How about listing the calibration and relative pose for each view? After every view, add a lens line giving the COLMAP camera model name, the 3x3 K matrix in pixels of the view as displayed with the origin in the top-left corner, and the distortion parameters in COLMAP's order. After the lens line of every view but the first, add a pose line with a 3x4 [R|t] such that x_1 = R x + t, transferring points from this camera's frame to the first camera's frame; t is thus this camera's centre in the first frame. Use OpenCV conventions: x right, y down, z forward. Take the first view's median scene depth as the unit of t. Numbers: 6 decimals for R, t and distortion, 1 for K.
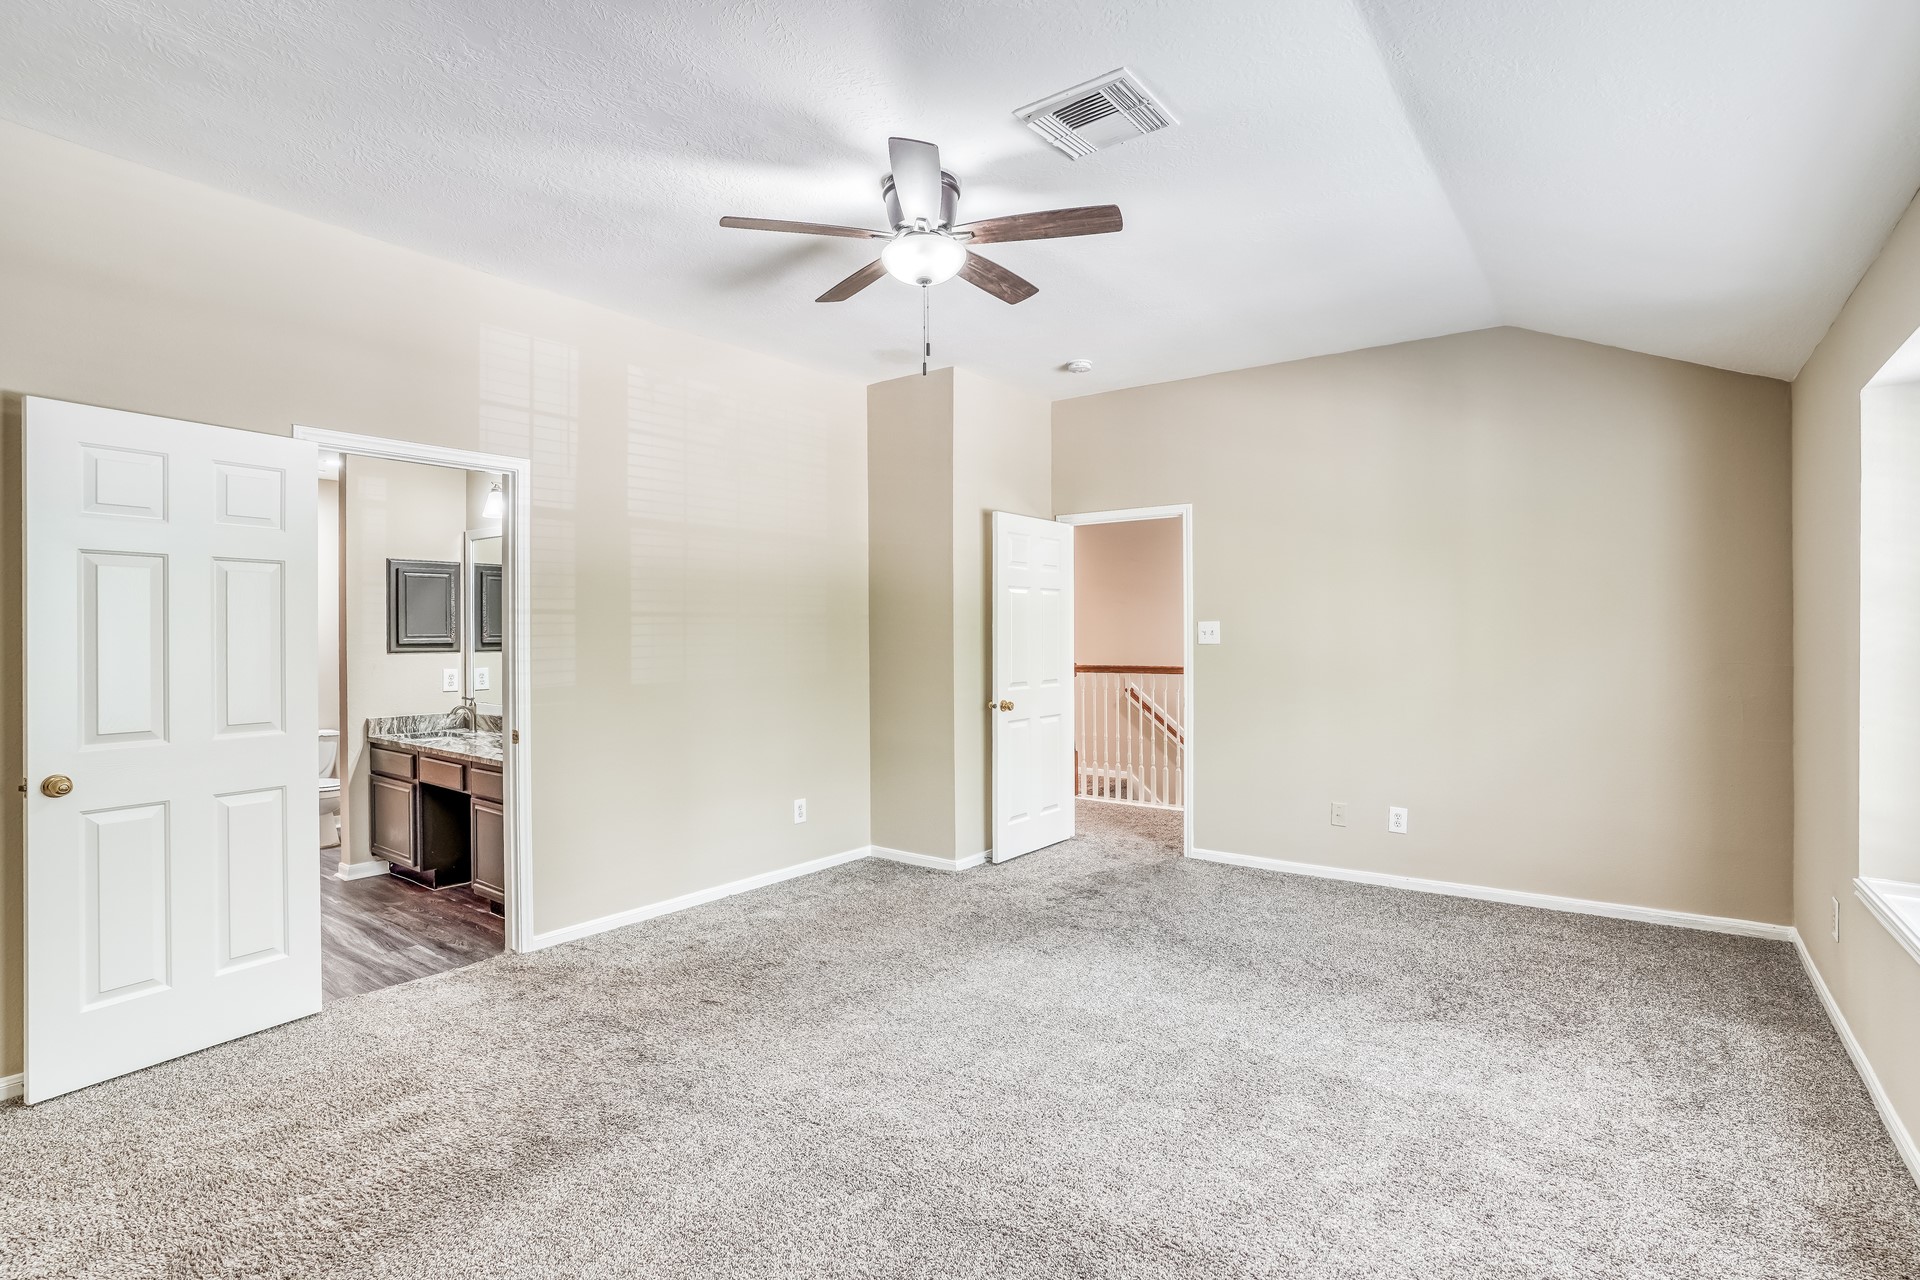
lens RADIAL K [[917.7, 0, 960.0], [0, 917.7, 640.0], [0, 0, 1]] dist [-0.034162, 0.001264]
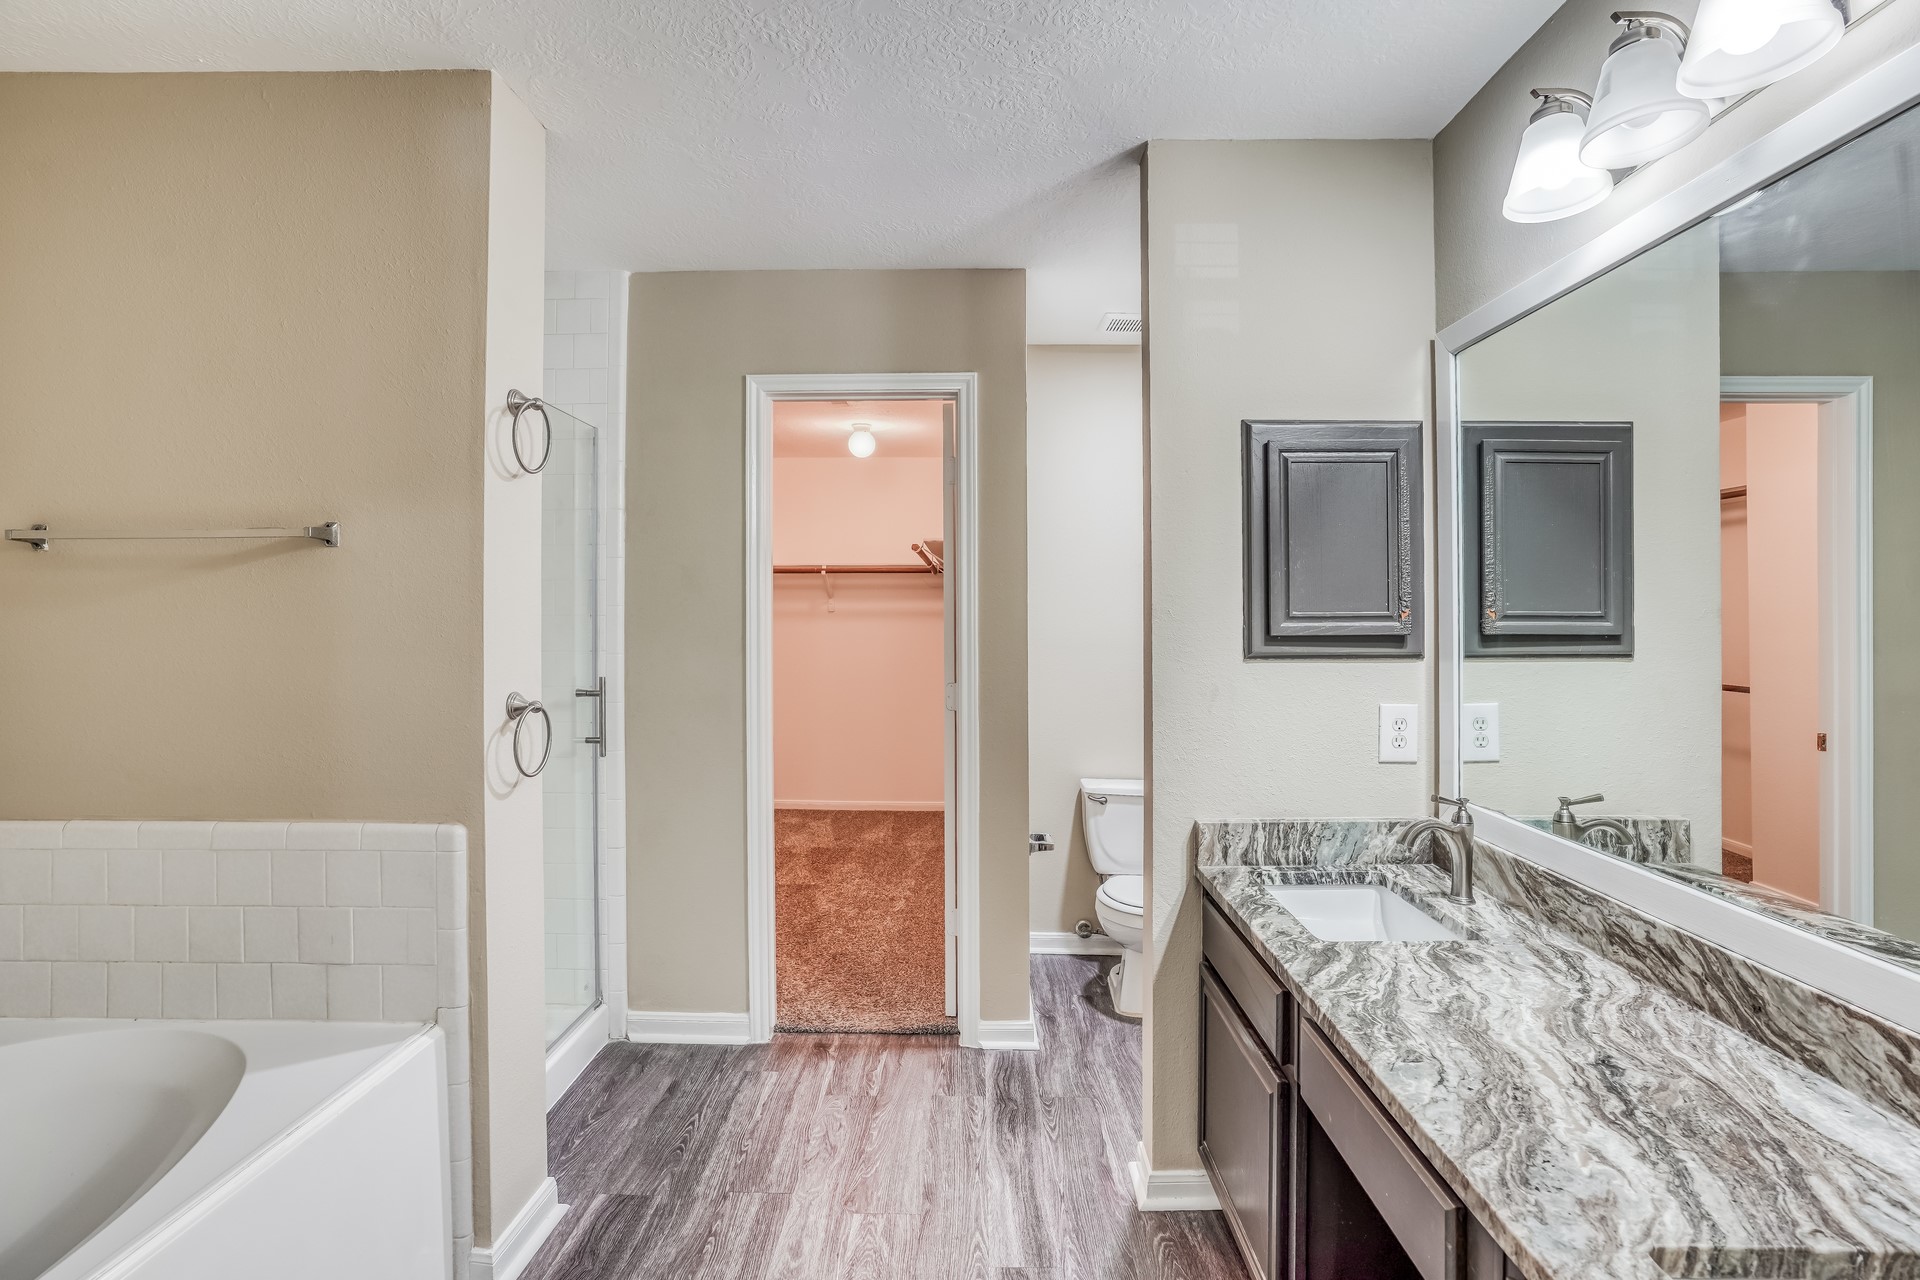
lens RADIAL K [[917.7, 0, 960.0], [0, 917.7, 640.0], [0, 0, 1]] dist [-0.034162, 0.001264]
pose [[0.582541, 0.004616, -0.812789, -0.367474], [-0.001681, 0.999989, 0.004474, 0.004276], [0.812800, -0.001240, 0.582542, 0.644558]]
